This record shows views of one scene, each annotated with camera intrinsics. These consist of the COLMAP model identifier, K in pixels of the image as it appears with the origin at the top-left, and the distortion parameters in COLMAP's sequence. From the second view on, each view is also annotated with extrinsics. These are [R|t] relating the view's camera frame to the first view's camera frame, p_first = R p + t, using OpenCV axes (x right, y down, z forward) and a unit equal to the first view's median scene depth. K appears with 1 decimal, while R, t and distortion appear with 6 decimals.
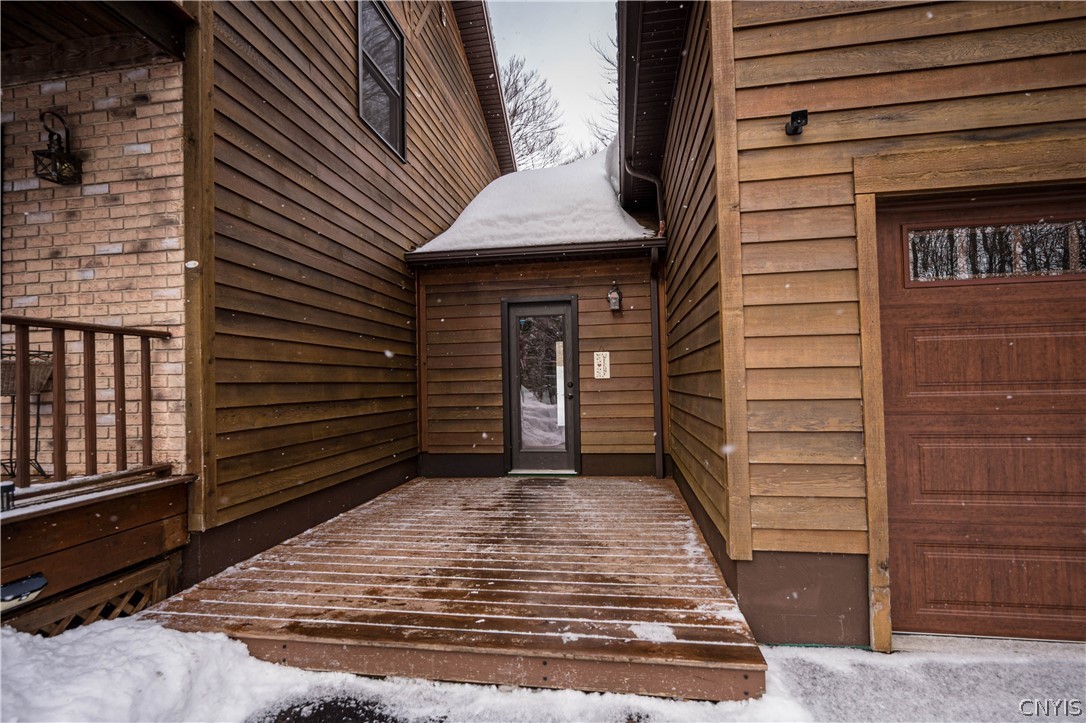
lens RADIAL K [[500.3, 0, 543.0], [0, 500.3, 361.5], [0, 0, 1]] dist [-0.001138, -0.000198]
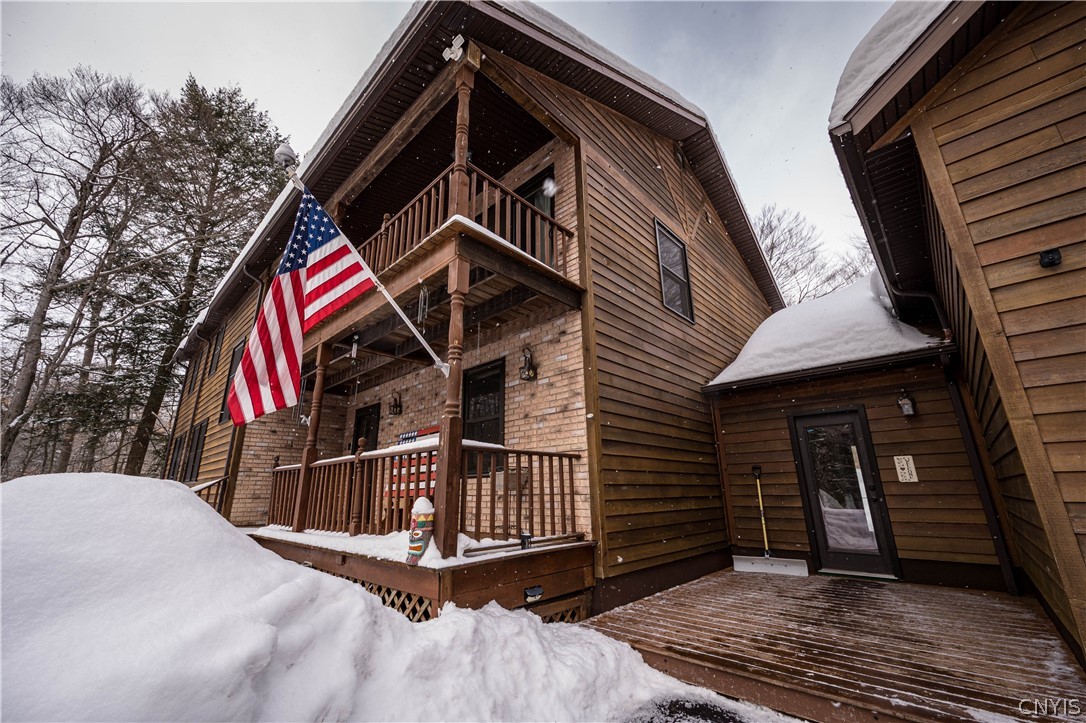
lens RADIAL K [[426.4, 0, 542.3], [0, 426.4, 364.1], [0, 0, 1]] dist [-0.000801, -0.000213]
pose [[0.823519, -0.150670, -0.546914, 0.022771], [0.017762, 0.970460, -0.240608, -0.008514], [0.567010, 0.188431, 0.801869, -0.350203]]
